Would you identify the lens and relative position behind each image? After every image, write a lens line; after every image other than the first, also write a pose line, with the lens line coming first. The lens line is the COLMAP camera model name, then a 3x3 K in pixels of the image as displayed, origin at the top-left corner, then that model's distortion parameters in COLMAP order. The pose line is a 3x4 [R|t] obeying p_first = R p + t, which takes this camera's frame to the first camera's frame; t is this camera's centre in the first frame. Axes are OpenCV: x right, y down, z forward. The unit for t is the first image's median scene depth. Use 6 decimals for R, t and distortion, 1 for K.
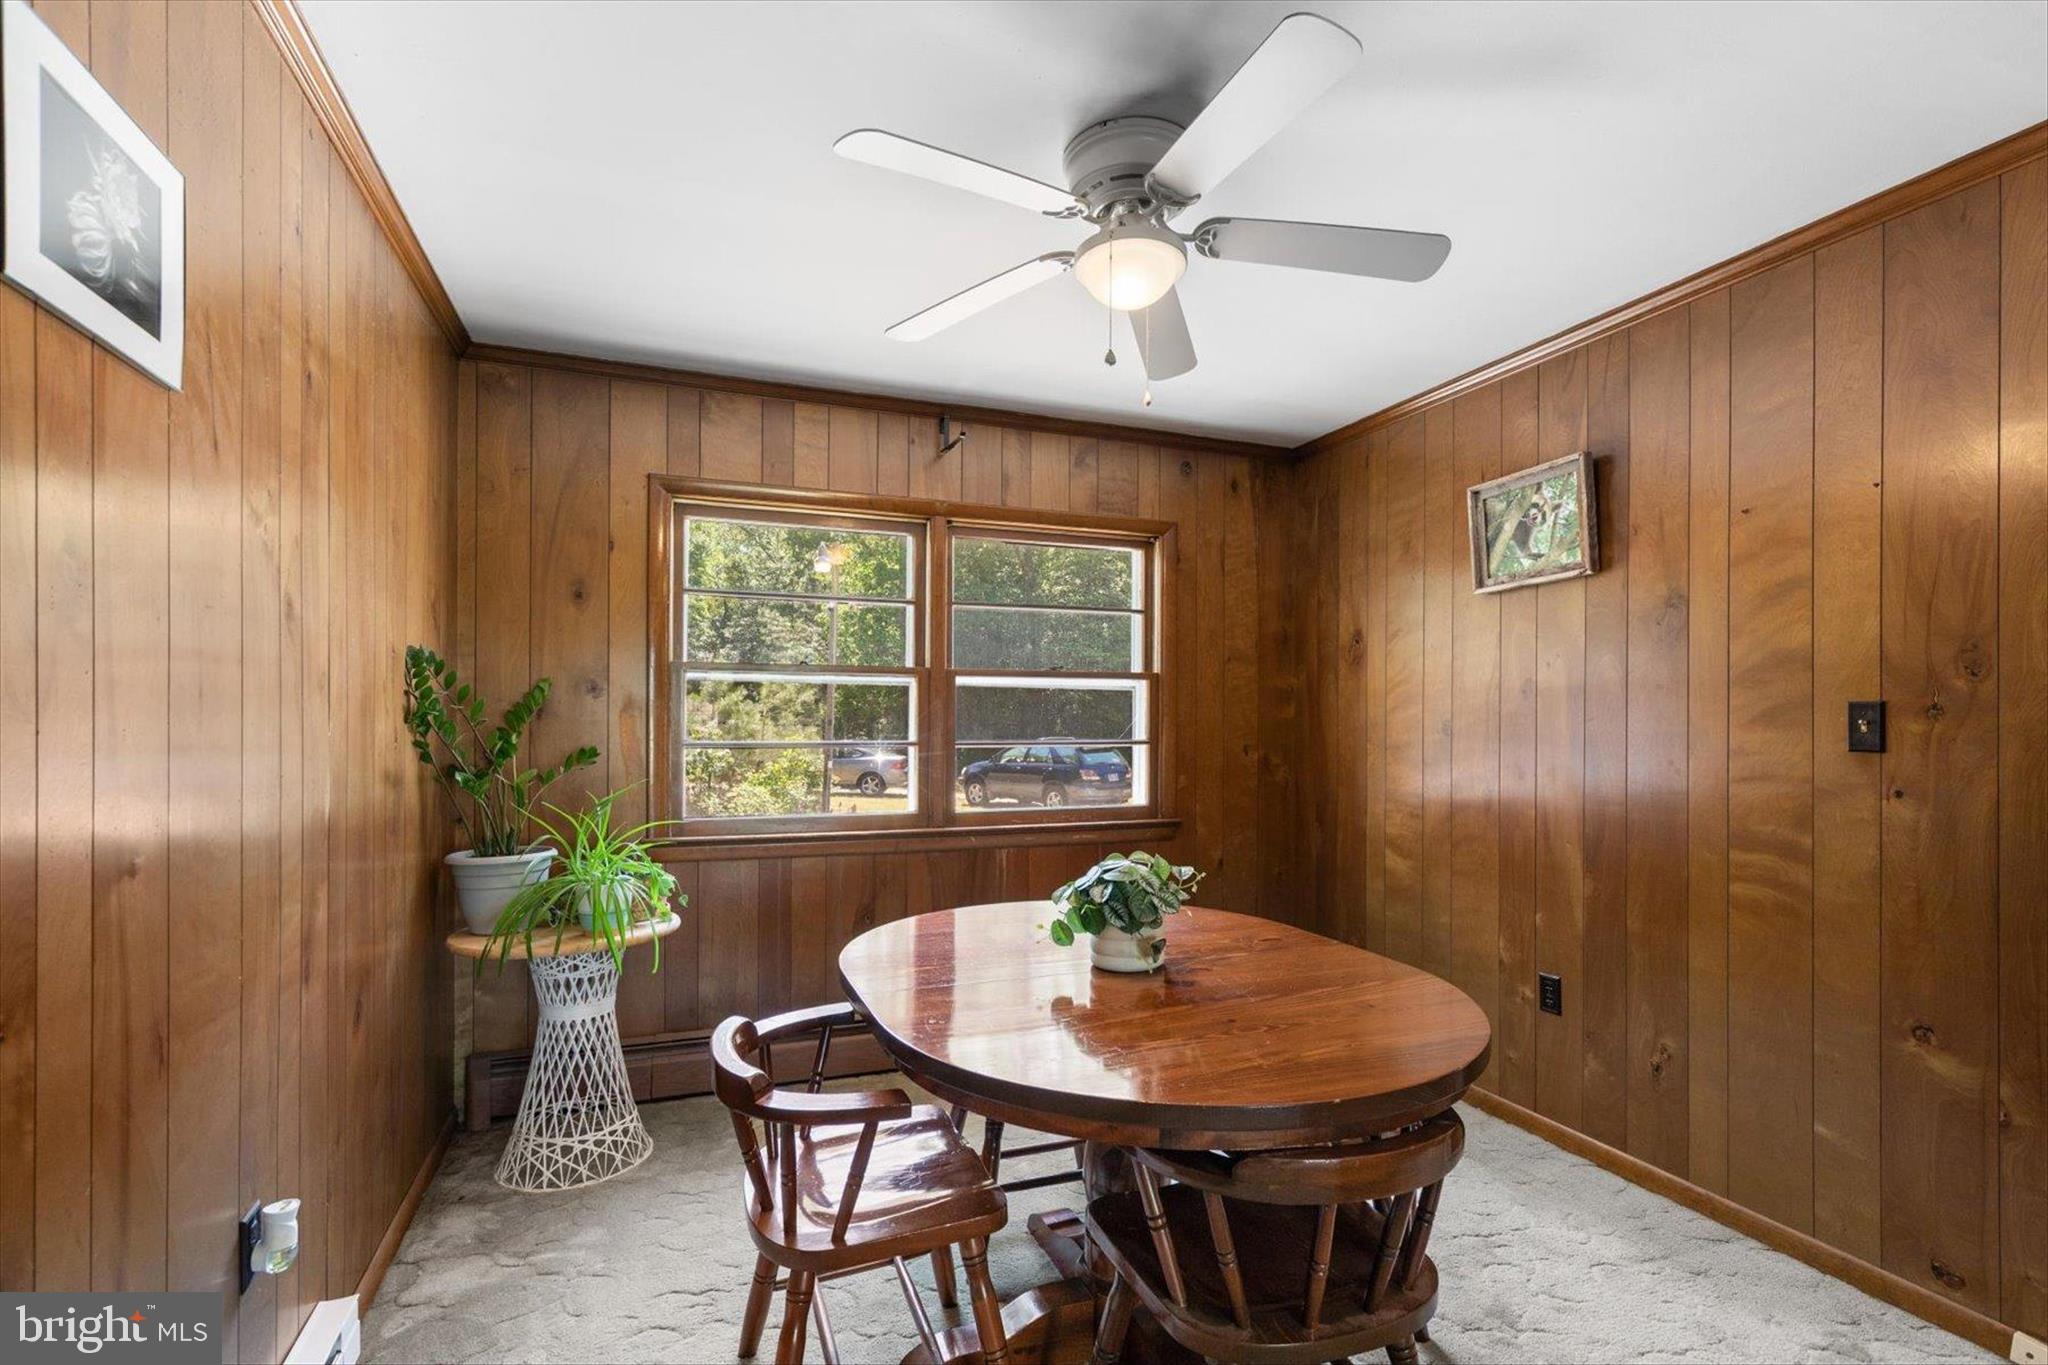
lens RADIAL K [[987.0, 0, 1057.9], [0, 987.0, 719.9], [0, 0, 1]] dist [0.003463, -0.000637]
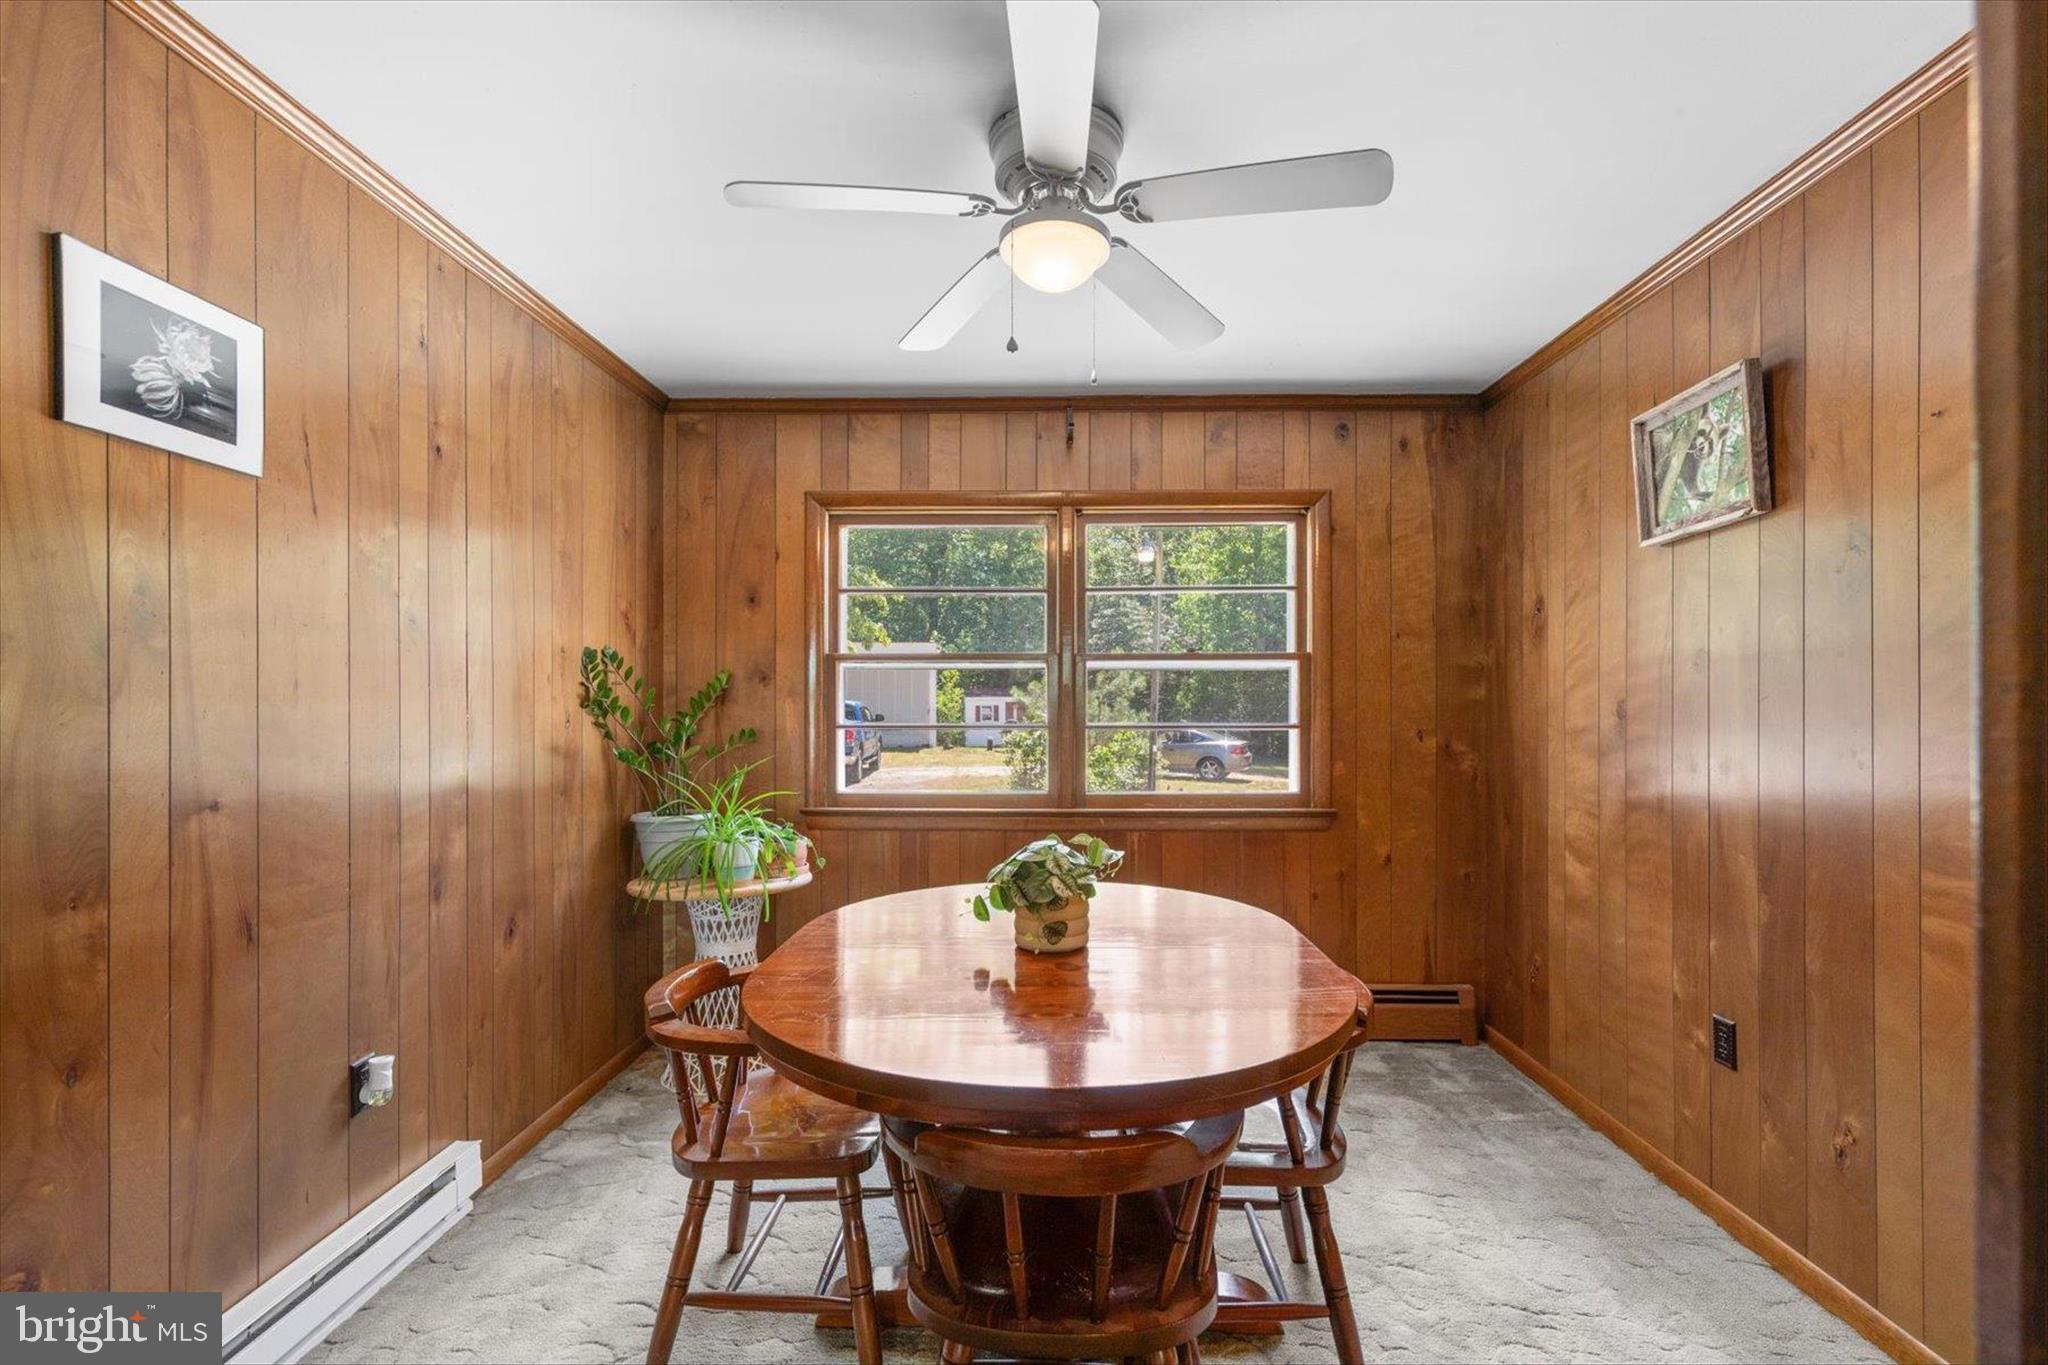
lens RADIAL K [[980.8, 0, 1025.6], [0, 980.8, 705.2], [0, 0, 1]] dist [0.002311, 0.000498]
pose [[0.920574, -0.004813, -0.390539, 0.282501], [0.004837, 0.999988, -0.000924, 0.002819], [0.390539, -0.001039, 0.920586, 0.047173]]
